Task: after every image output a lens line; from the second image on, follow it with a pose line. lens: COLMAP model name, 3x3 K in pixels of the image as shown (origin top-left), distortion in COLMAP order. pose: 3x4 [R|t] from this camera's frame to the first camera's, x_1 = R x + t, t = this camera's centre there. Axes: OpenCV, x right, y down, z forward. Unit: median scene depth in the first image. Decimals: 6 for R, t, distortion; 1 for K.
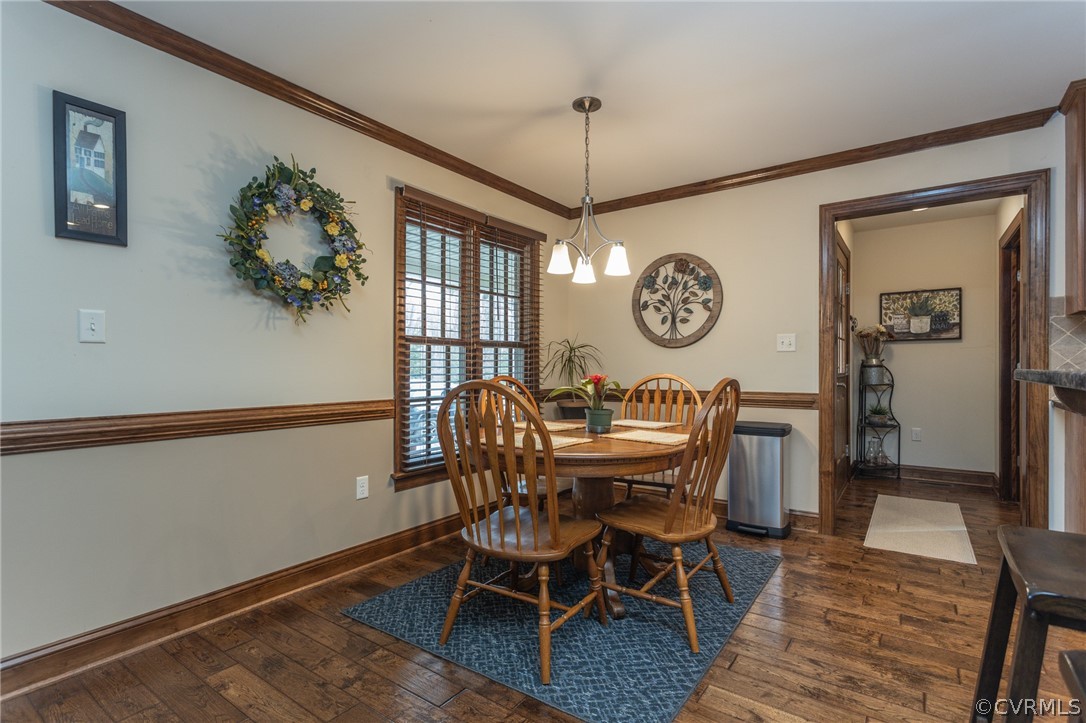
lens RADIAL K [[519.9, 0, 548.0], [0, 519.9, 365.3], [0, 0, 1]] dist [-0.001265, 0.000064]
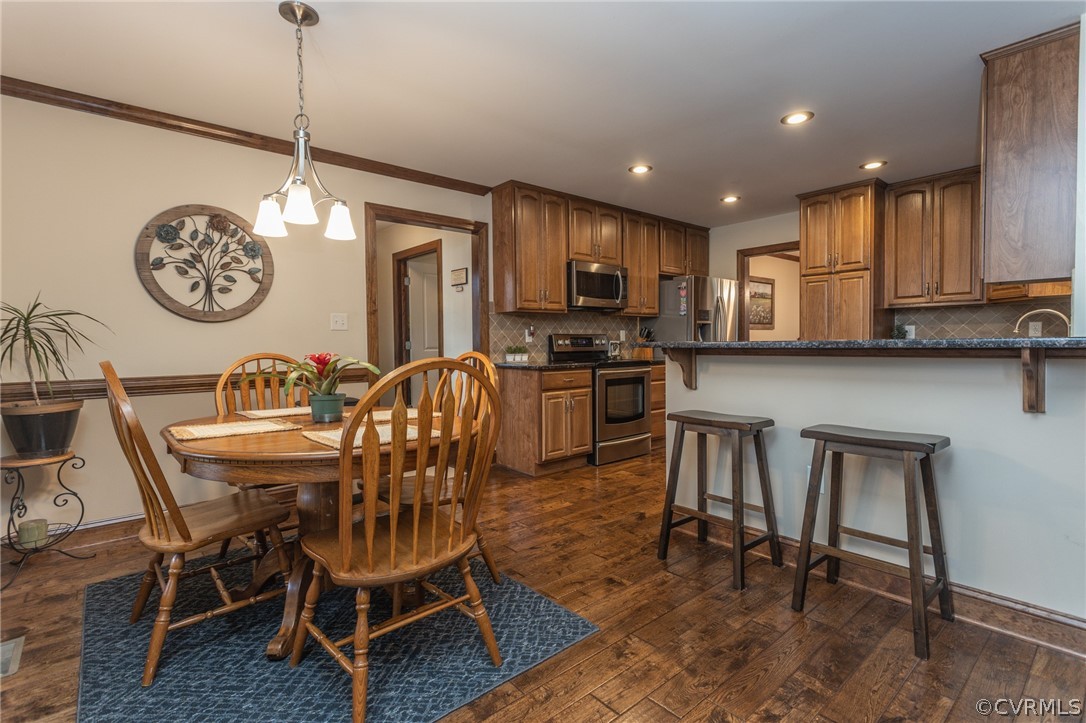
lens RADIAL K [[513.0, 0, 542.1], [0, 513.0, 350.9], [0, 0, 1]] dist [0.000783, 0.001461]
pose [[0.243334, -0.016340, 0.969805, -0.411909], [0.008709, 0.999855, 0.014661, 0.003547], [-0.969903, 0.004879, 0.243441, 0.308092]]
